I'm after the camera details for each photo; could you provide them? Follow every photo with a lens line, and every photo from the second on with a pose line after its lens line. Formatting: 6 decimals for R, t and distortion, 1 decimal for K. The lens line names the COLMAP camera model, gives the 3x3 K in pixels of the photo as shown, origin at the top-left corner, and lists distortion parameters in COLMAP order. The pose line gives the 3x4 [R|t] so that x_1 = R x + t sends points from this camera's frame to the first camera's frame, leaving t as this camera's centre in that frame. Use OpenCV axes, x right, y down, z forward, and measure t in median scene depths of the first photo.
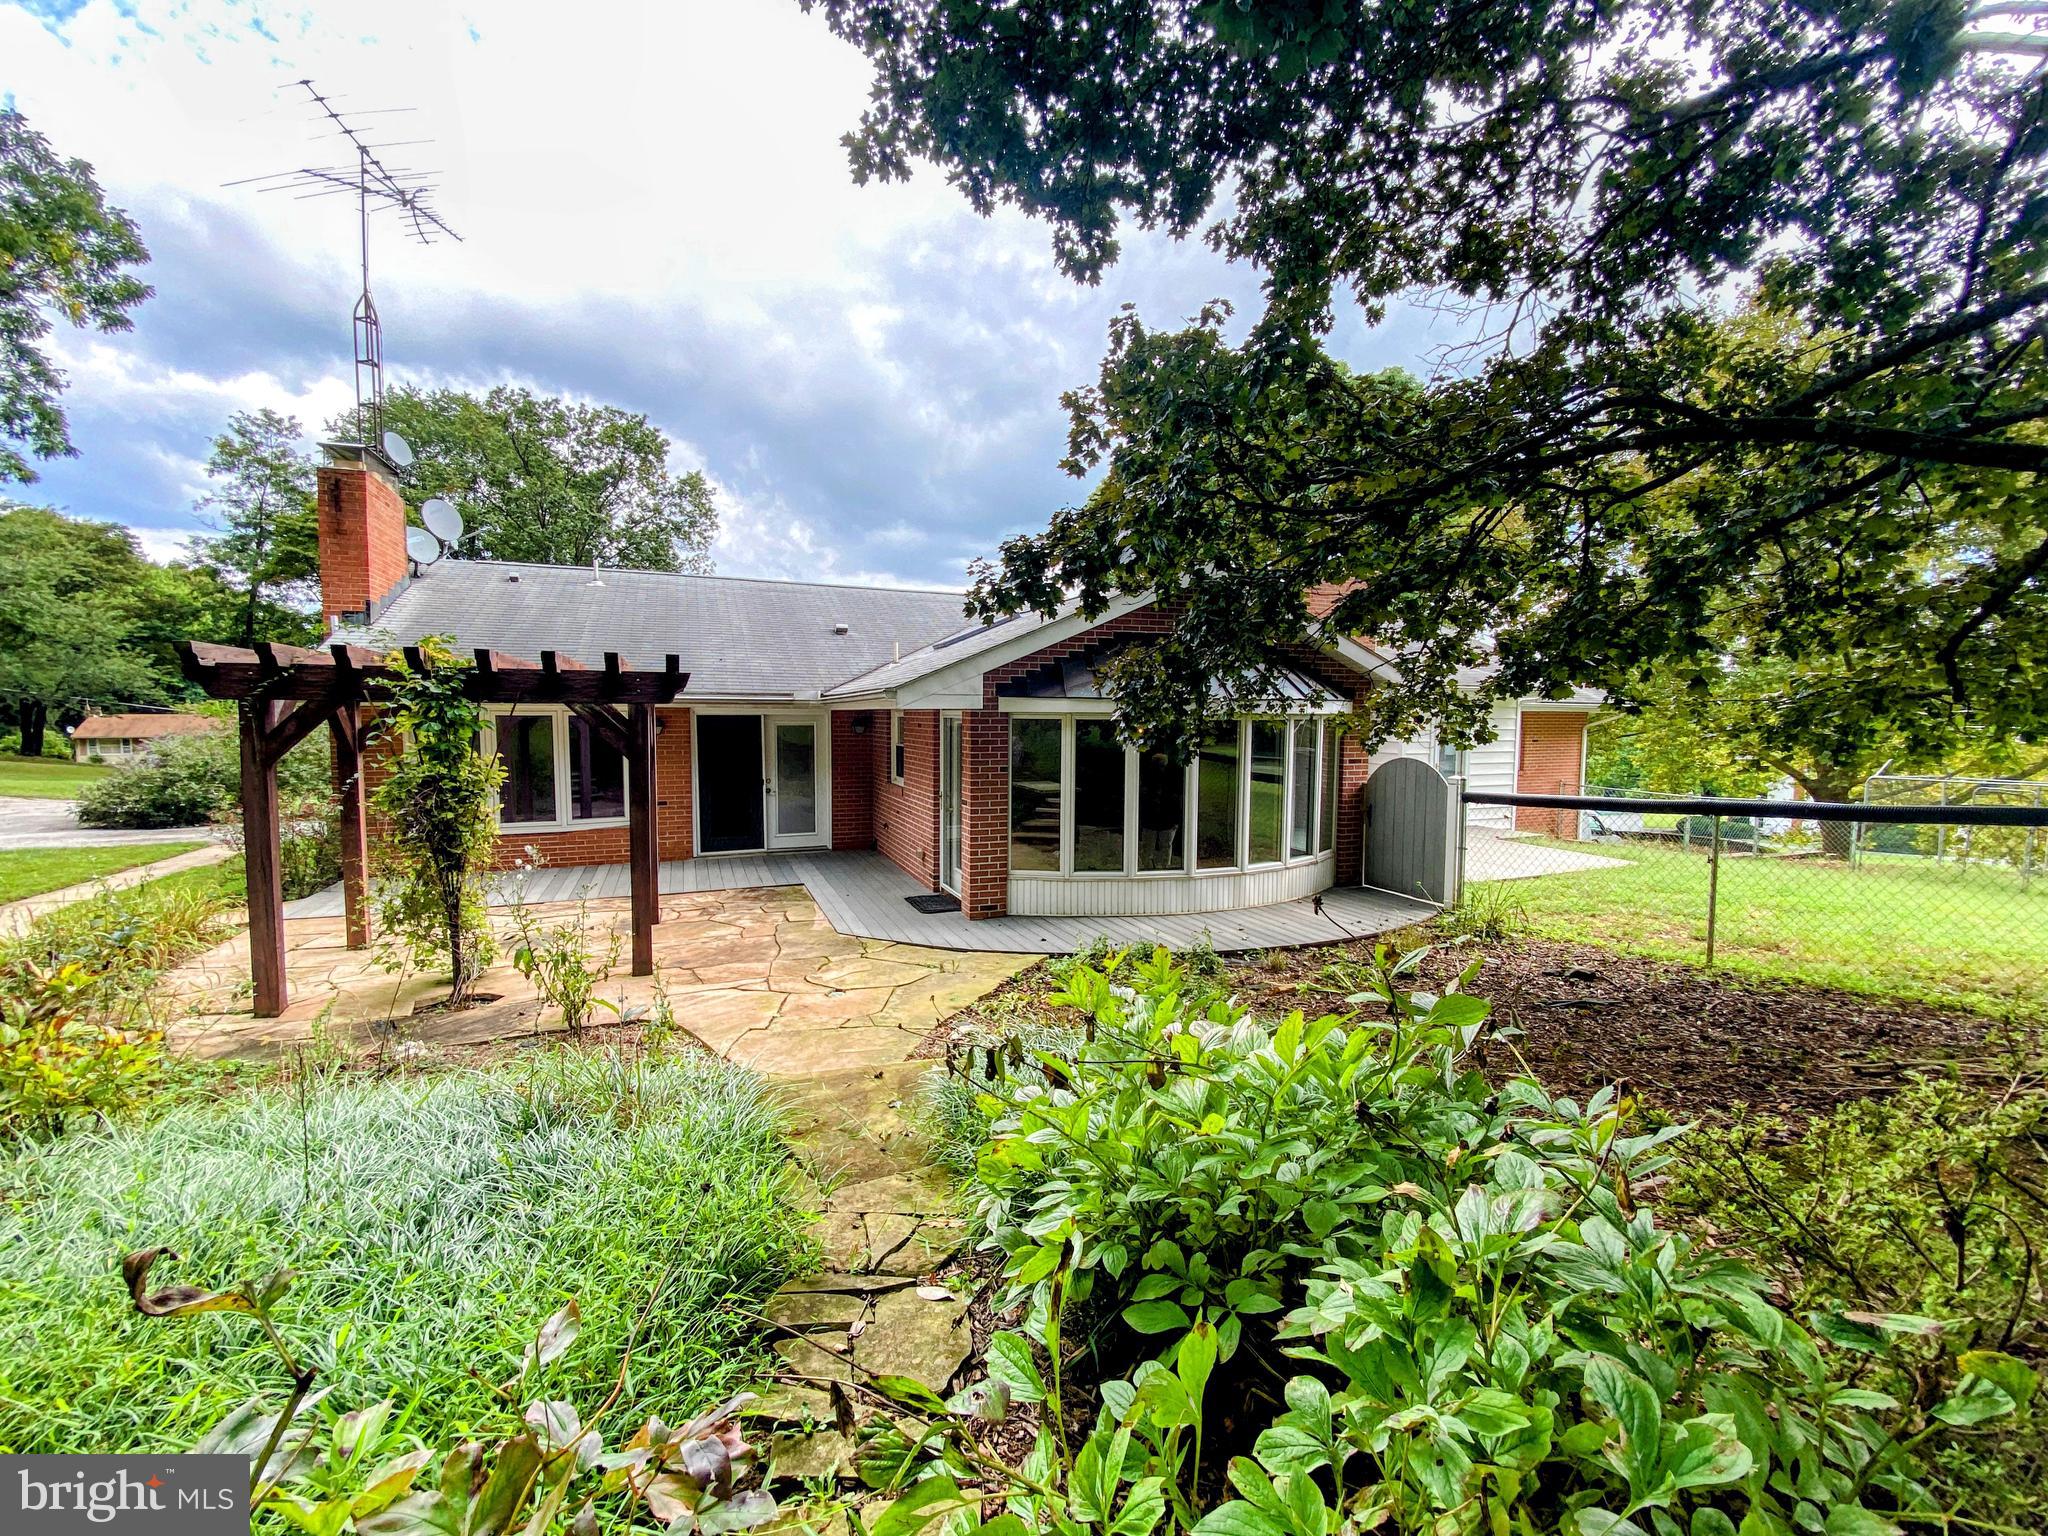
lens RADIAL K [[826.4, 0, 1025.0], [0, 826.4, 773.5], [0, 0, 1]] dist [0.031794, -0.023825]
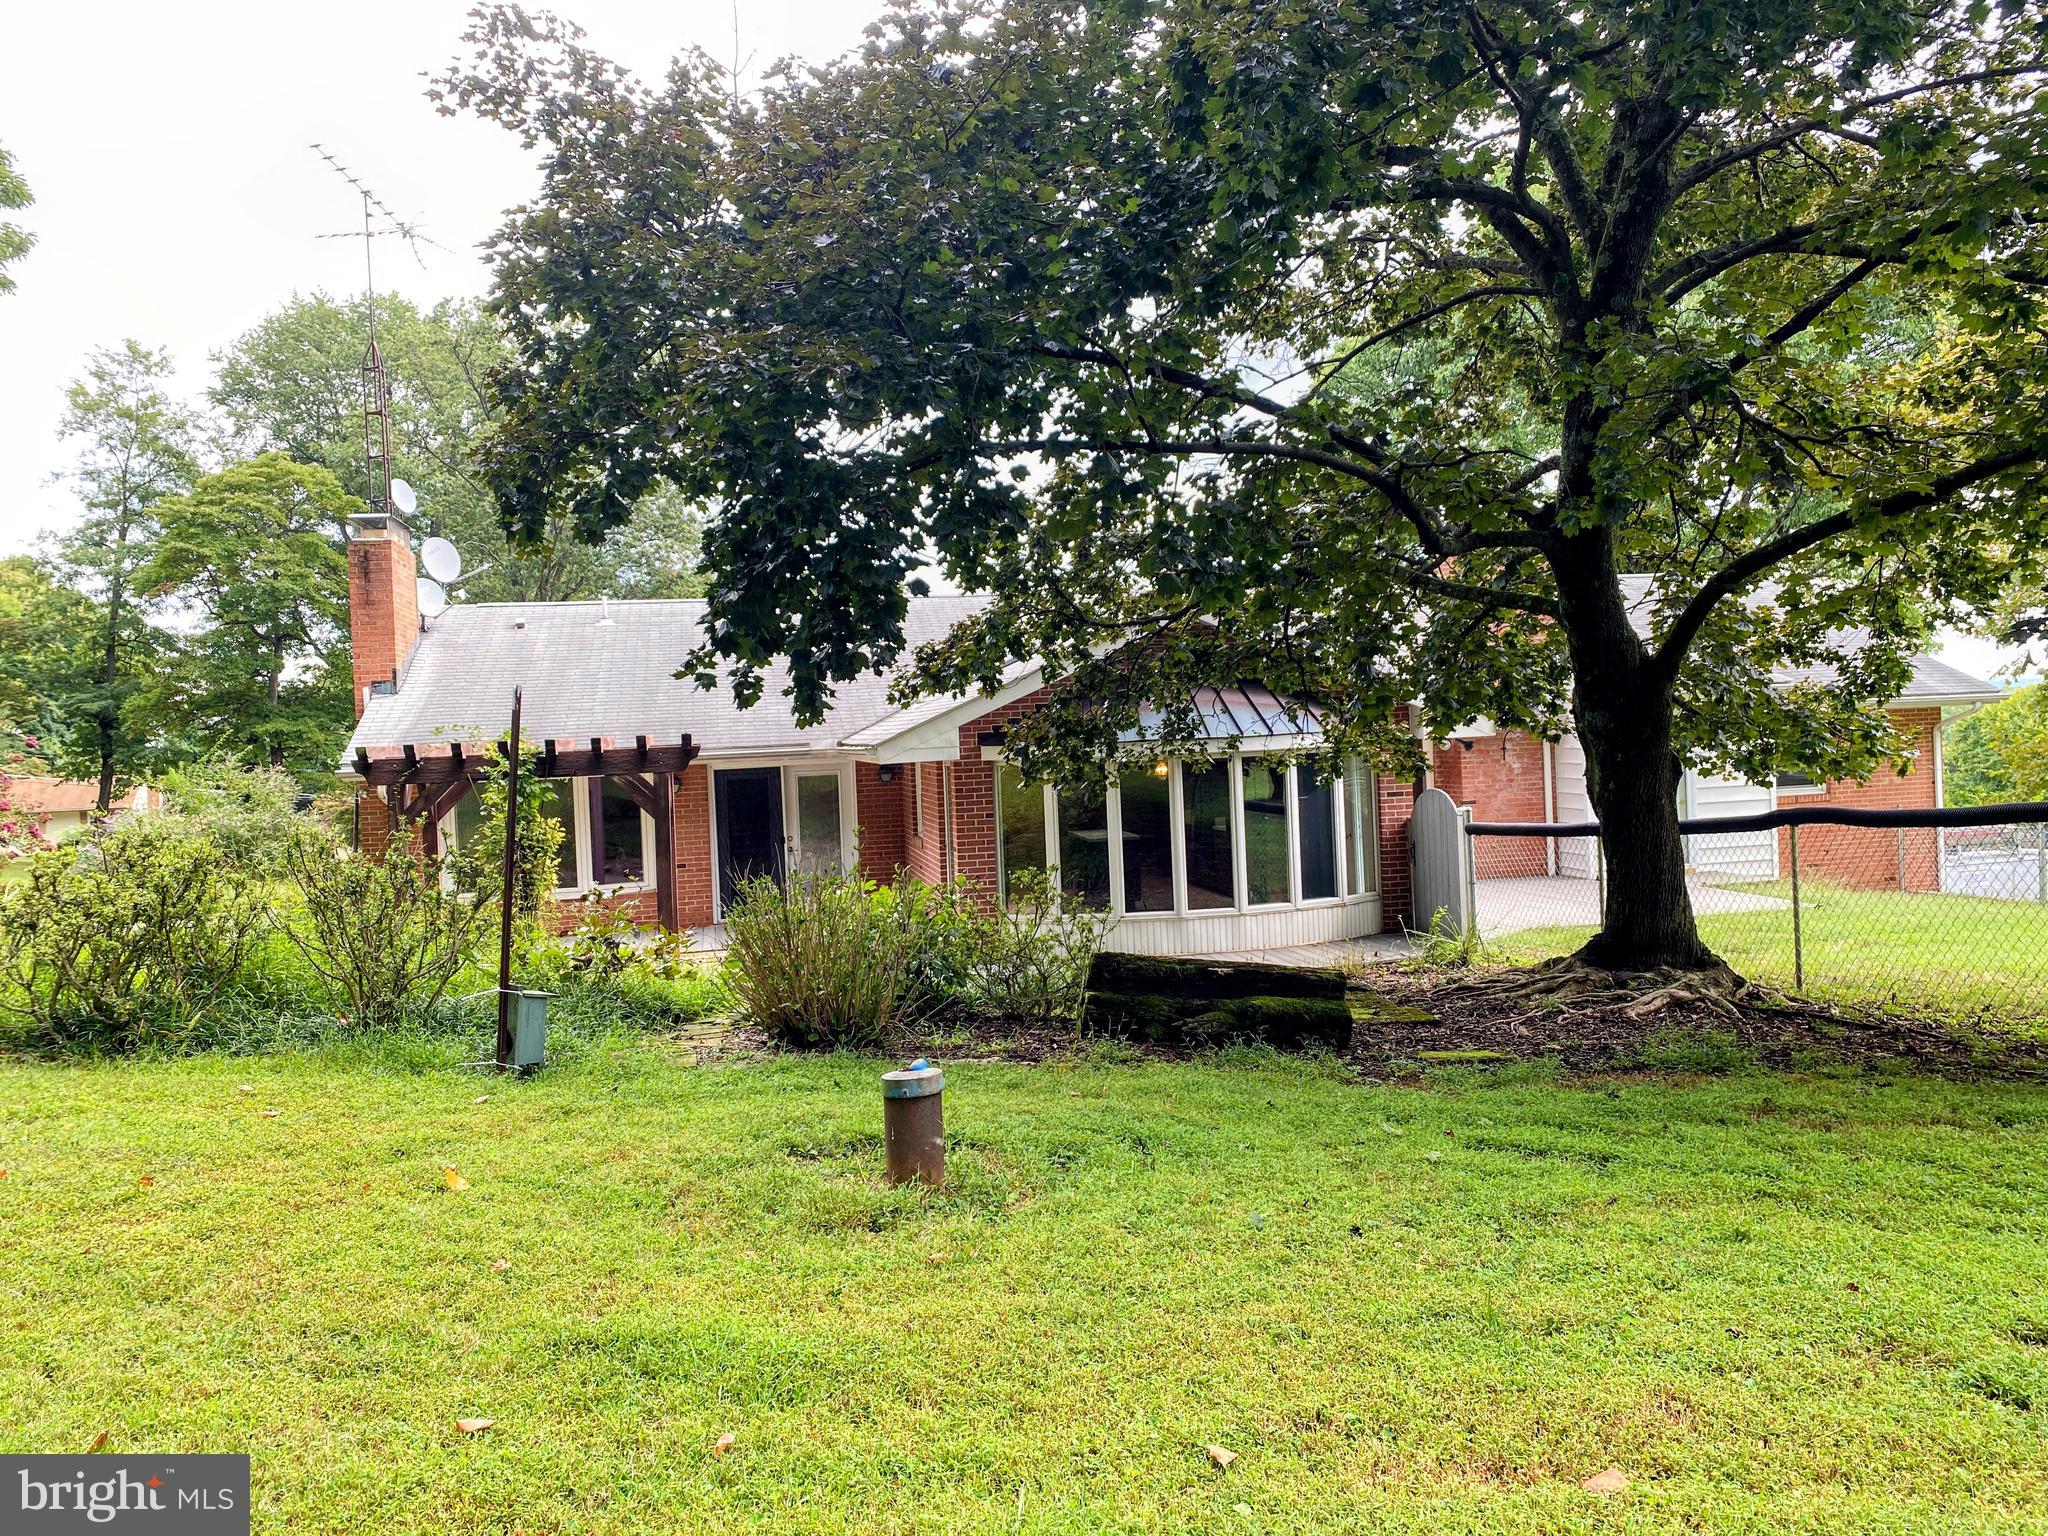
lens RADIAL K [[1567.5, 0, 1024.0], [0, 1567.5, 768.0], [0, 0, 1]] dist [0.094898, -0.157114]
pose [[0.980079, -0.043170, -0.193857, 0.250249], [0.035434, 0.998438, -0.043201, 0.013626], [0.195419, 0.035472, 0.980078, -0.575340]]
